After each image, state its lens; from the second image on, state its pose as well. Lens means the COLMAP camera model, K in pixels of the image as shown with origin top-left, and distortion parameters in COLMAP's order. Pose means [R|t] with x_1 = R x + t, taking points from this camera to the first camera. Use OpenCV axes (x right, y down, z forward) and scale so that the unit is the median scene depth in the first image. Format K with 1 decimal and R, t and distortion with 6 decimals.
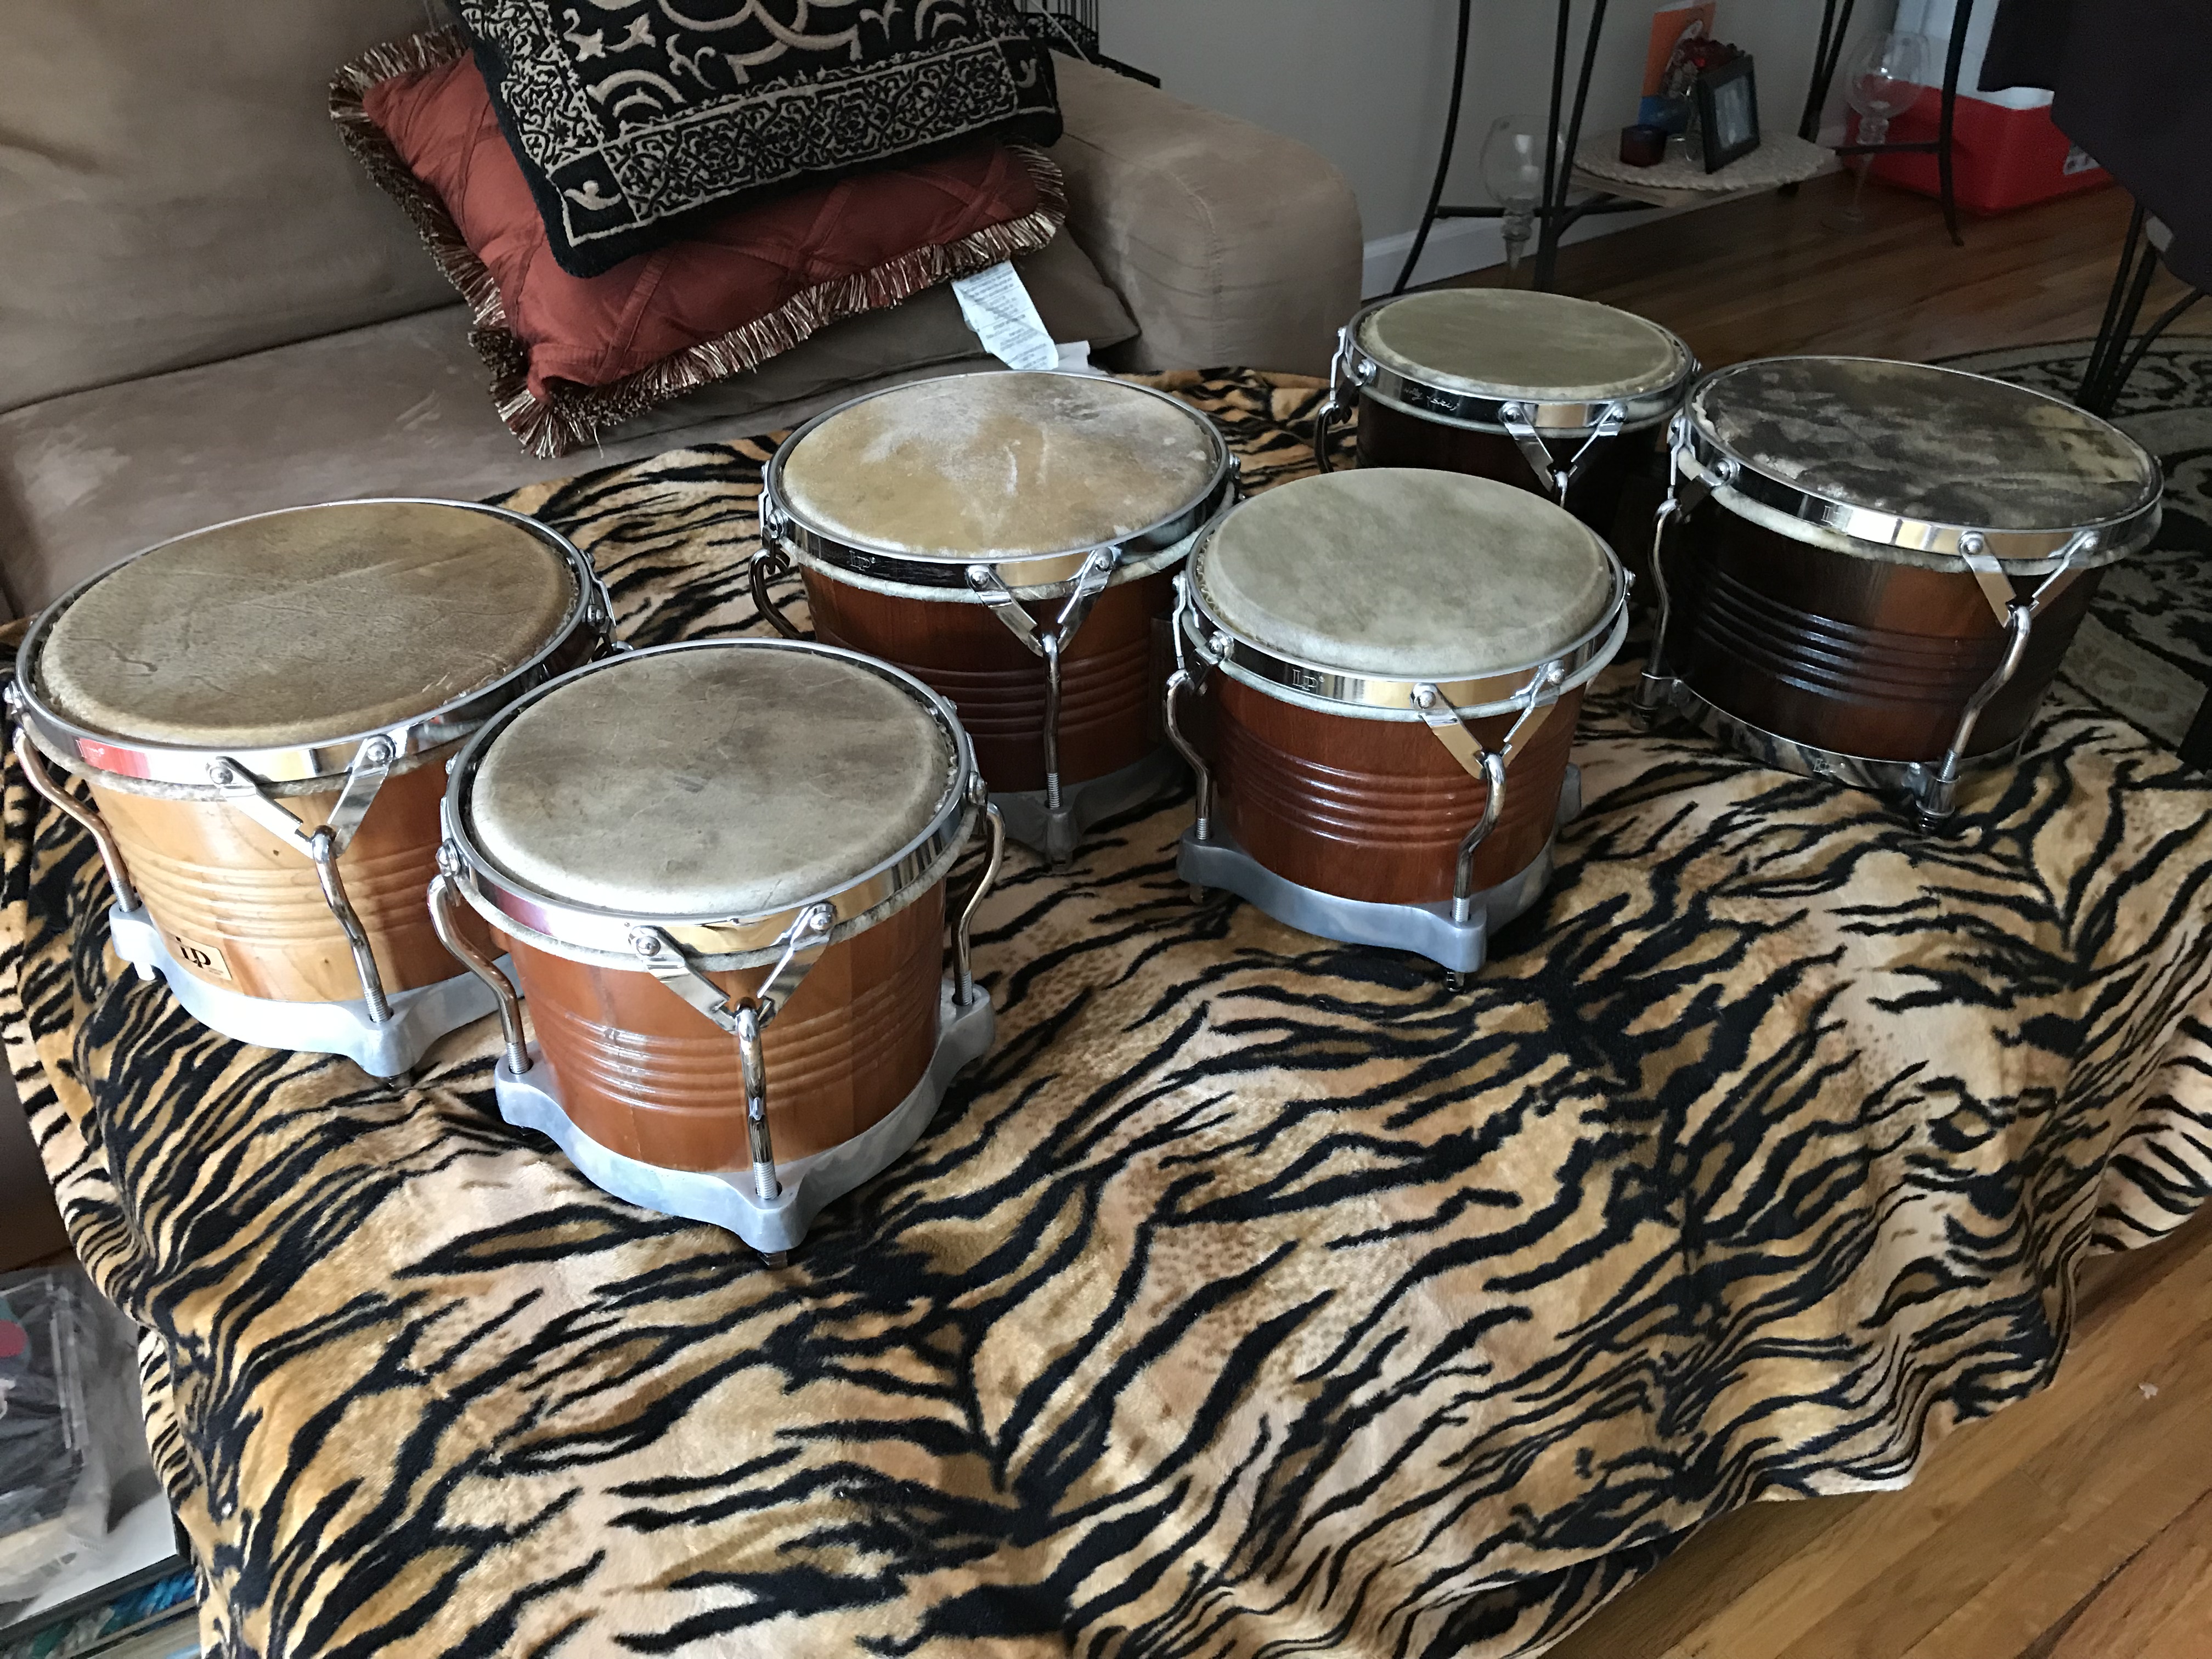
lens RADIAL K [[1789.2, 0, 1136.5], [0, 1789.2, 816.5], [0, 0, 1]] dist [-0.006329, 0.034994]
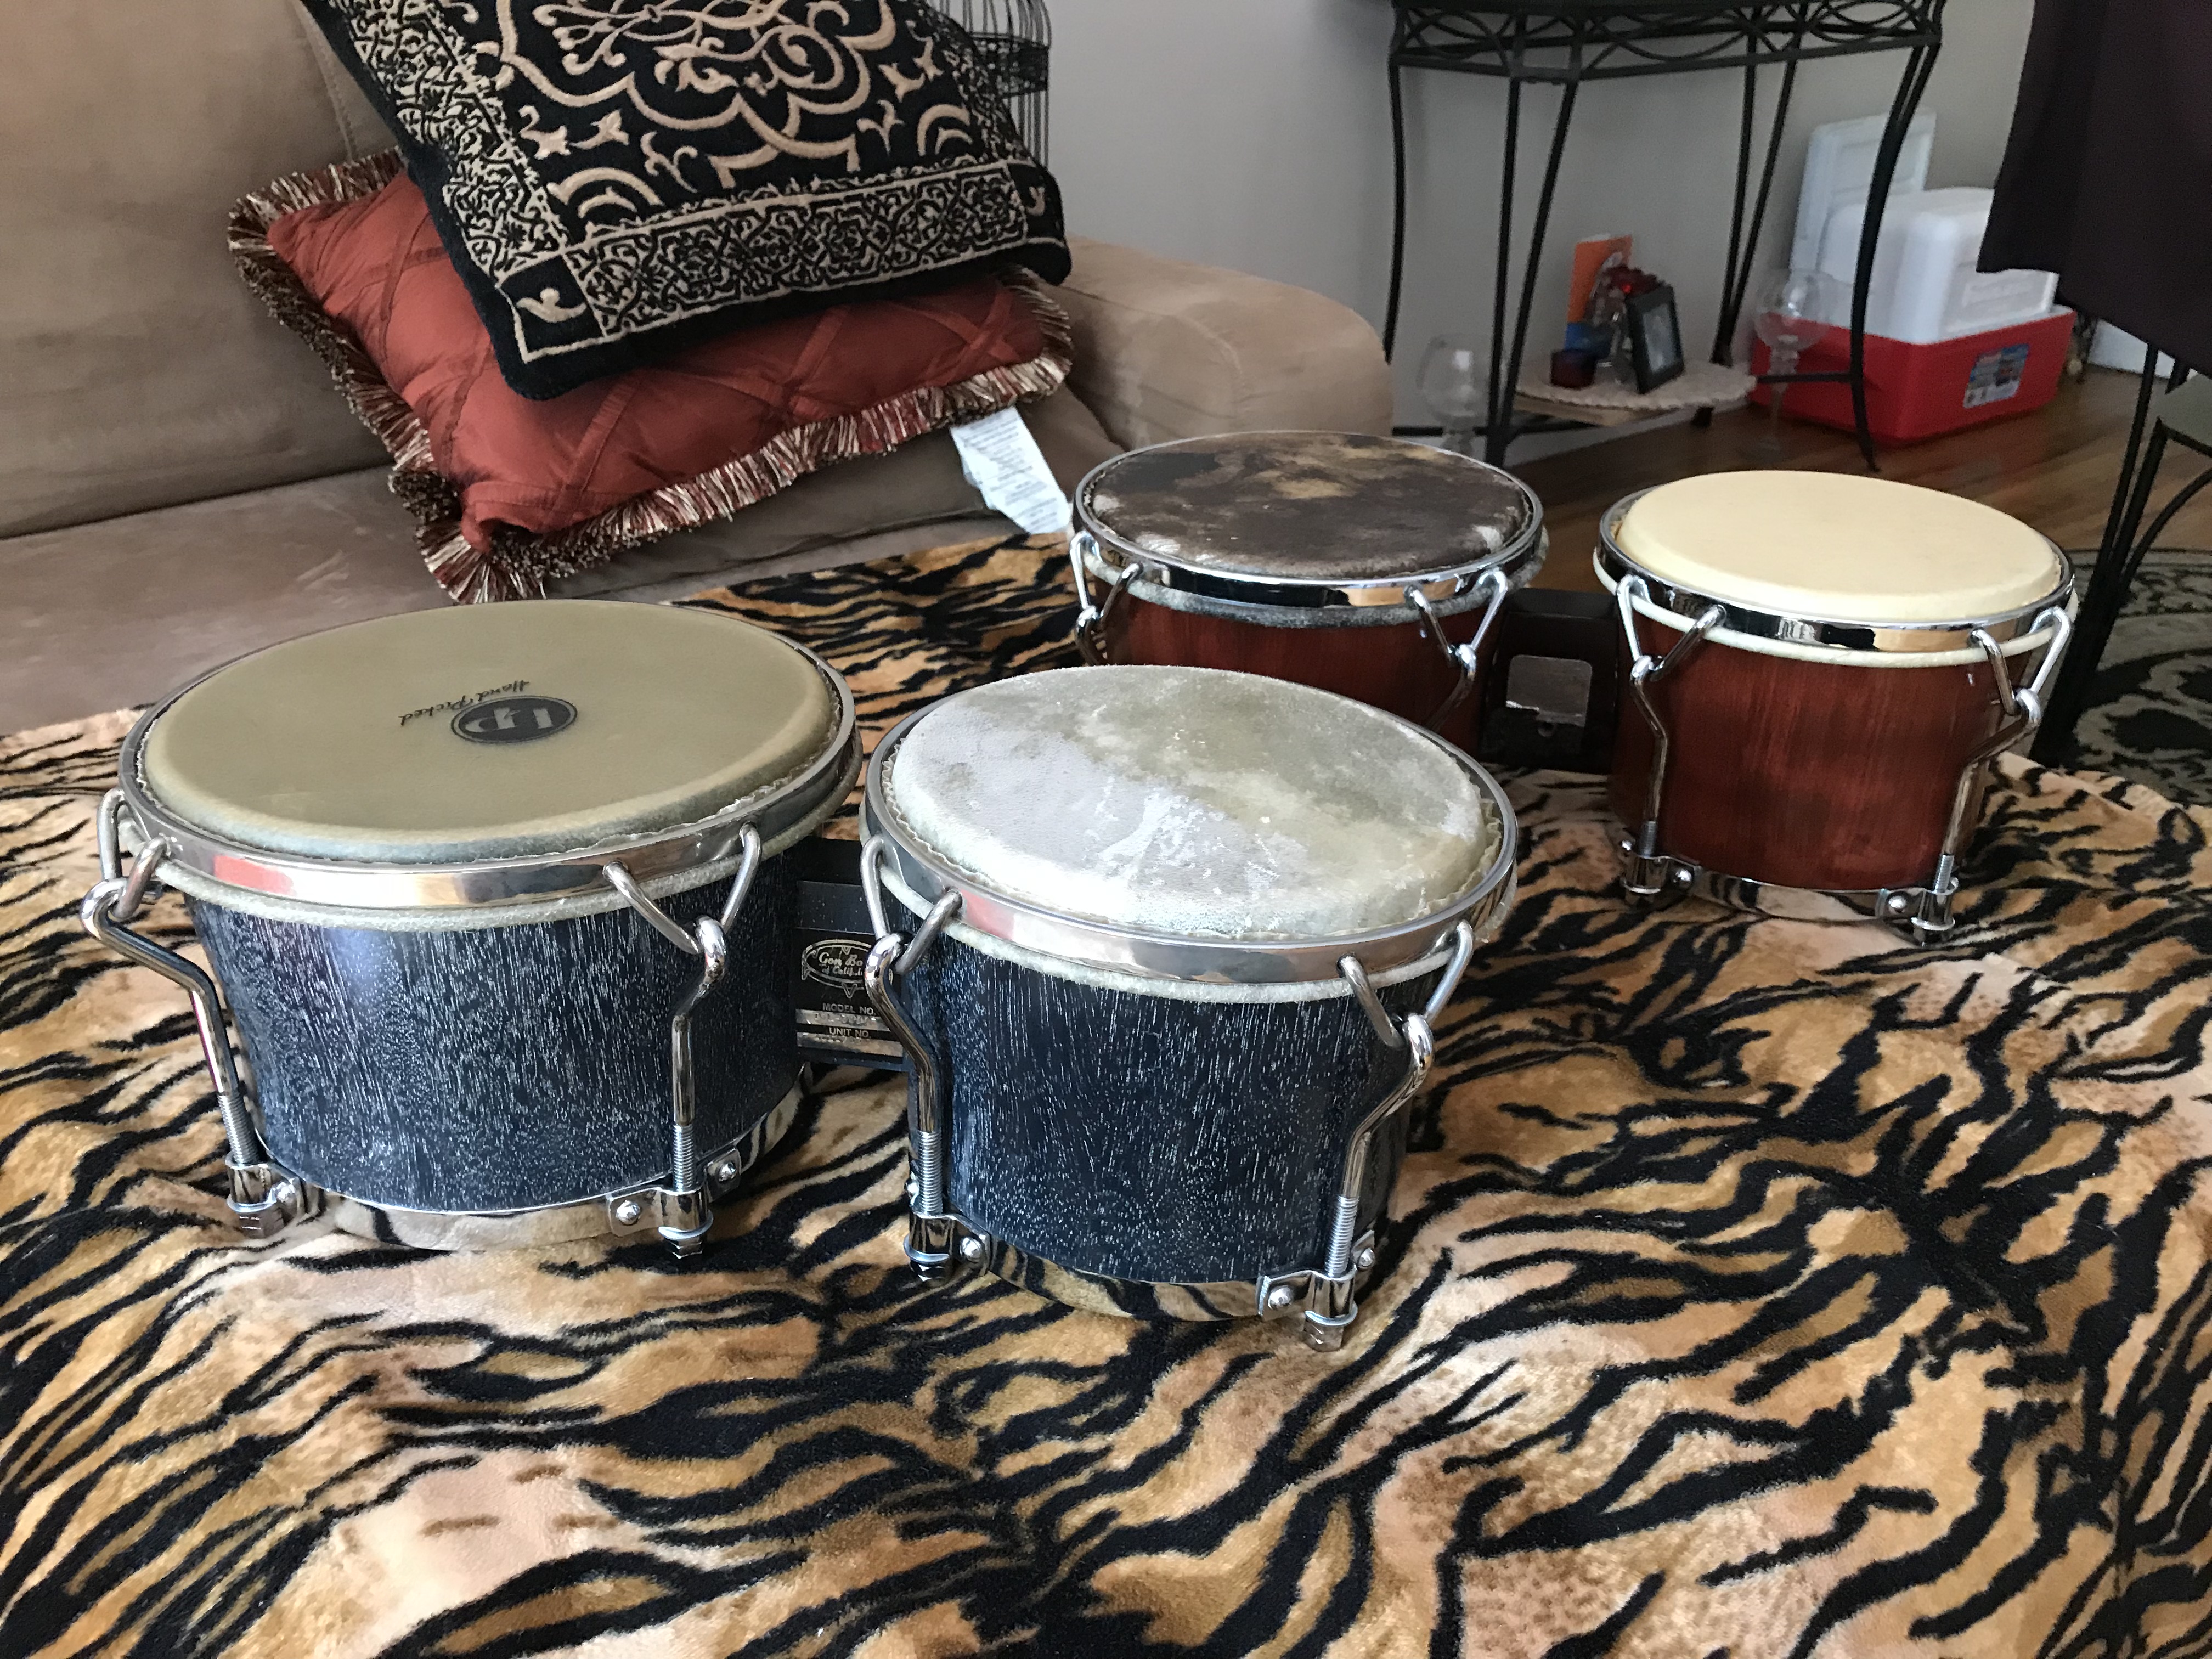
lens RADIAL K [[1809.1, 0, 1106.0], [0, 1809.1, 829.5], [0, 0, 1]] dist [0.015539, -0.007203]
pose [[0.997935, -0.014457, 0.062576, -0.098541], [0.023419, 0.989160, -0.144959, 0.030154], [-0.059802, 0.146126, 0.987457, 0.169737]]
